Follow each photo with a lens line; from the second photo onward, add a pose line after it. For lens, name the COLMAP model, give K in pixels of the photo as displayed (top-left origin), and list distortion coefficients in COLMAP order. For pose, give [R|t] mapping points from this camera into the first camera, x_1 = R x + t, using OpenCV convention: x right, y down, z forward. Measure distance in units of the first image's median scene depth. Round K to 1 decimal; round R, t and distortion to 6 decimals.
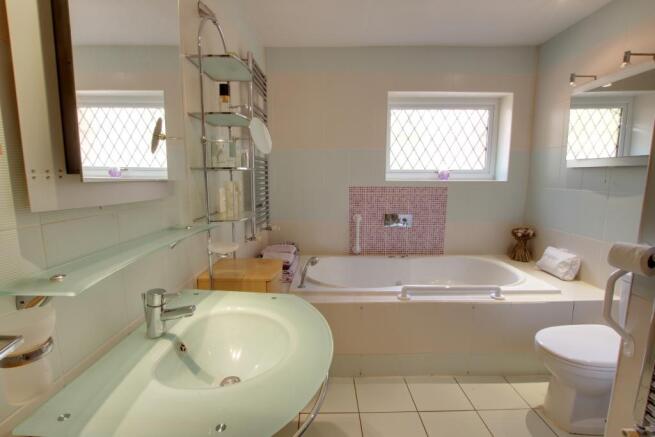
lens RADIAL K [[303.2, 0, 325.7], [0, 303.2, 215.2], [0, 0, 1]] dist [-0.020984, 0.000050]
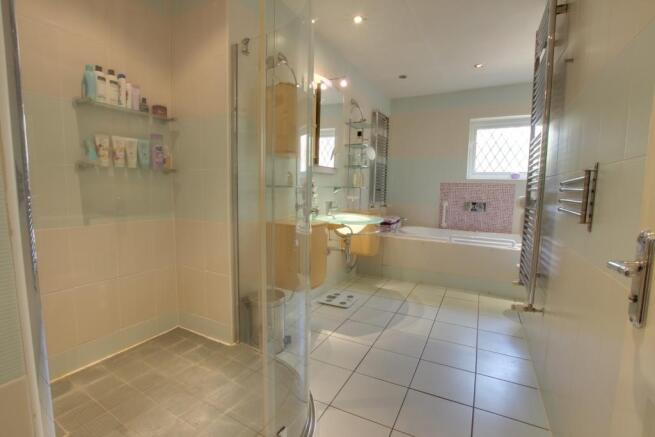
lens RADIAL K [[303.2, 0, 328.5], [0, 303.2, 217.3], [0, 0, 1]] dist [-0.020984, 0.000050]
pose [[0.882206, 0.065215, -0.466326, 0.299763], [-0.081751, 0.996535, -0.015295, 0.147520], [0.463713, 0.051616, 0.884481, -0.590515]]
